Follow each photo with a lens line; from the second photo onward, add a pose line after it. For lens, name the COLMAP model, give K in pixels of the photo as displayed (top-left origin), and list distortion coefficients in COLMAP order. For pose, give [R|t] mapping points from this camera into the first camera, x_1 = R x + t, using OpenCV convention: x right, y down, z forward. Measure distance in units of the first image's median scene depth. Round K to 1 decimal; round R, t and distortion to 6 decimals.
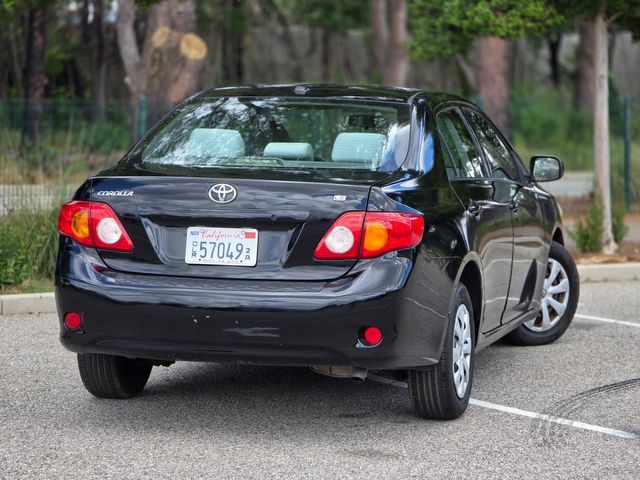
lens RADIAL K [[2138.0, 0, 321.6], [0, 2138.0, 236.8], [0, 0, 1]] dist [0.271540, 0.000000]
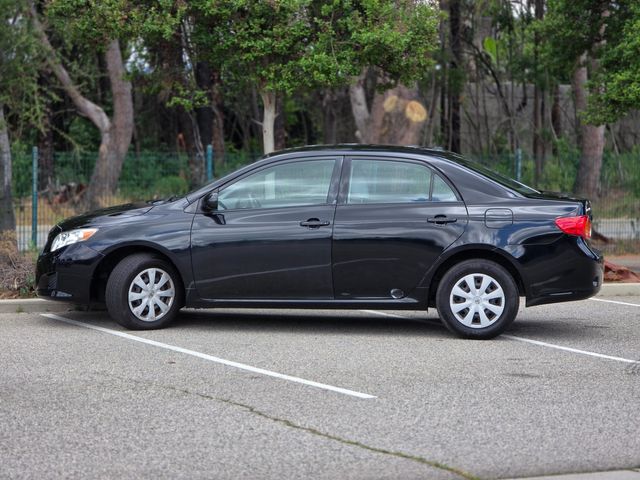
lens RADIAL K [[2138.0, 0, 320.2], [0, 2138.0, 238.9], [0, 0, 1]] dist [0.271540, 0.000000]
pose [[0.994701, 0.009430, -0.102379, 0.034188], [-0.011514, 0.999738, -0.019791, 0.028960], [0.102166, 0.020865, 0.994549, -0.637838]]
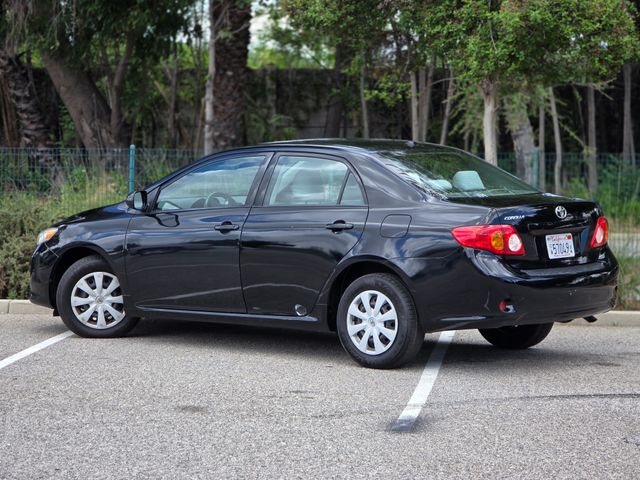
lens RADIAL K [[2138.0, 0, 319.7], [0, 2138.0, 226.8], [0, 0, 1]] dist [0.271540, 0.000000]
pose [[0.753733, 0.028362, -0.656568, 0.956337], [-0.047350, 0.998815, -0.011211, -0.005639], [0.655472, 0.039539, 0.754184, -0.007217]]
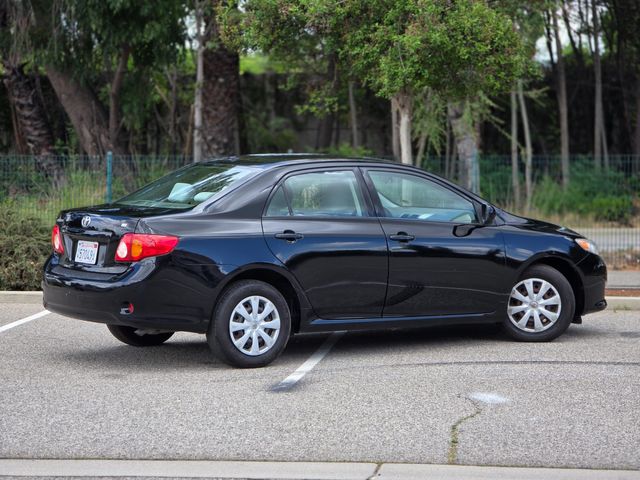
lens RADIAL K [[2138.0, 0, 319.1], [0, 2138.0, 244.2], [0, 0, 1]] dist [0.271540, 0.000000]
pose [[0.745097, 0.027074, -0.666406, 1.210113], [-0.037919, 0.999279, -0.001799, -0.005812], [0.665877, 0.026610, 0.745587, -0.150402]]
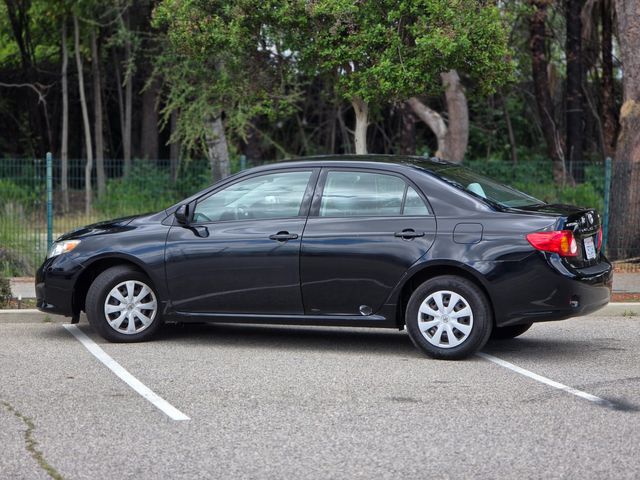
lens RADIAL K [[2138.0, 0, 315.1], [0, 2138.0, 243.0], [0, 0, 1]] dist [0.271540, 0.000000]
pose [[0.933896, 0.017869, -0.357097, 0.498076], [-0.024650, 0.999592, -0.014445, 0.009935], [0.356693, 0.022292, 0.933956, -0.473888]]
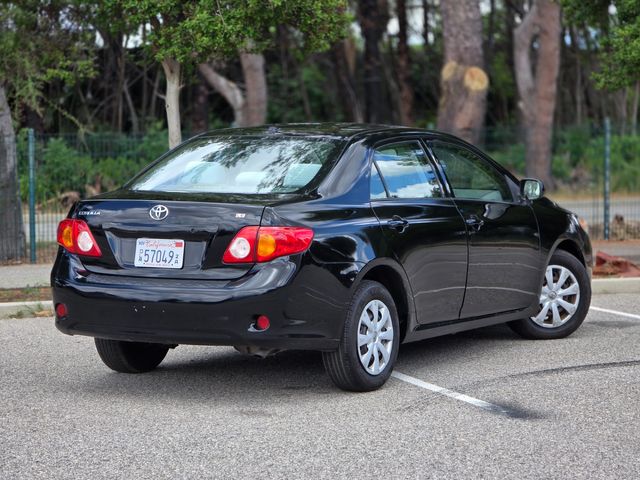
lens RADIAL K [[2138.0, 0, 314.6], [0, 2138.0, 240.6], [0, 0, 1]] dist [0.271540, 0.000000]
pose [[0.965811, -0.002453, -0.259234, 0.374704], [0.000760, 0.999978, -0.006631, 0.005370], [0.259245, 0.006207, 0.965792, -0.227892]]
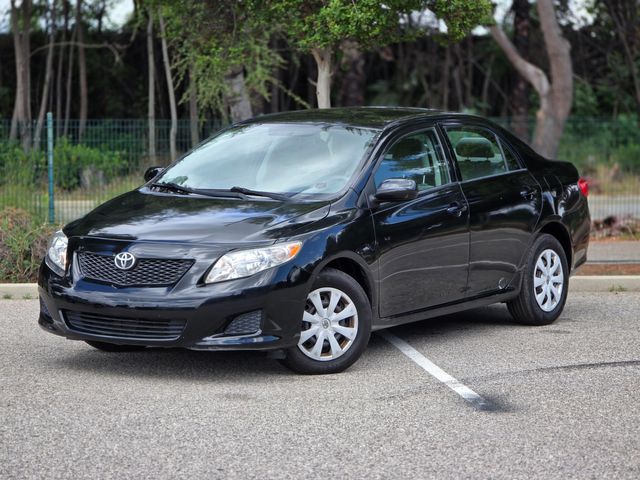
lens RADIAL K [[2138.0, 0, 320.3], [0, 2138.0, 234.1], [0, 0, 1]] dist [0.271540, 0.000000]
pose [[0.896641, 0.018878, -0.442355, 0.616335], [-0.021613, 0.999766, -0.001143, 0.002111], [0.442230, 0.010585, 0.896839, -0.146101]]
